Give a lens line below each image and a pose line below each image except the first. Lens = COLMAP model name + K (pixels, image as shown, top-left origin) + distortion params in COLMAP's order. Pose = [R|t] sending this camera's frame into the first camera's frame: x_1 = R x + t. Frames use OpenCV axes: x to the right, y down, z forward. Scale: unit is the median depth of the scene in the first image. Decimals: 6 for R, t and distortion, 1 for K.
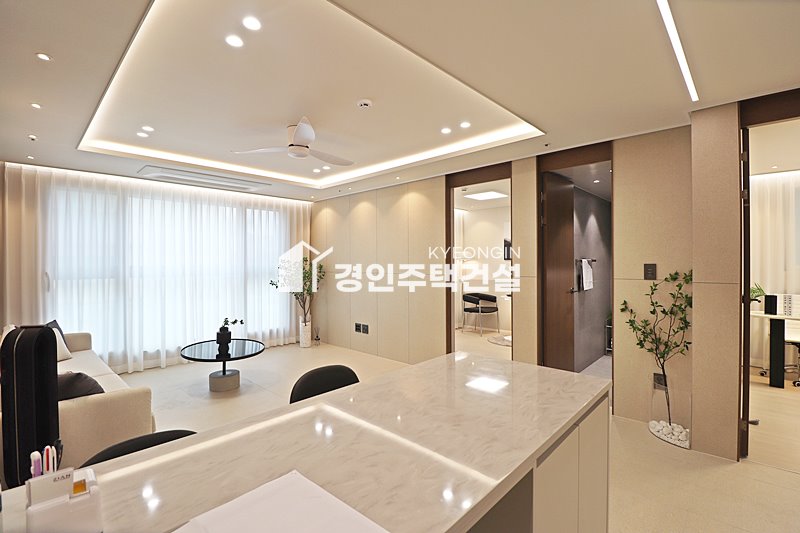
lens RADIAL K [[368.5, 0, 400.9], [0, 368.5, 264.1], [0, 0, 1]] dist [-0.010507, -0.008085]
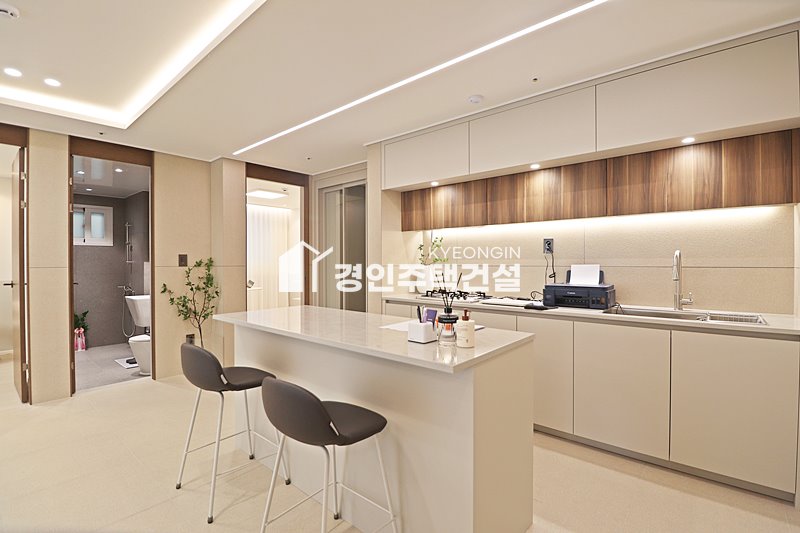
lens RADIAL K [[368.5, 0, 411.9], [0, 368.5, 265.8], [0, 0, 1]] dist [-0.010507, -0.008085]
pose [[-0.063752, -0.001630, 0.997964, -0.496609], [0.008699, 0.999960, 0.002189, 0.031390], [-0.997928, 0.008820, -0.063736, 0.173873]]
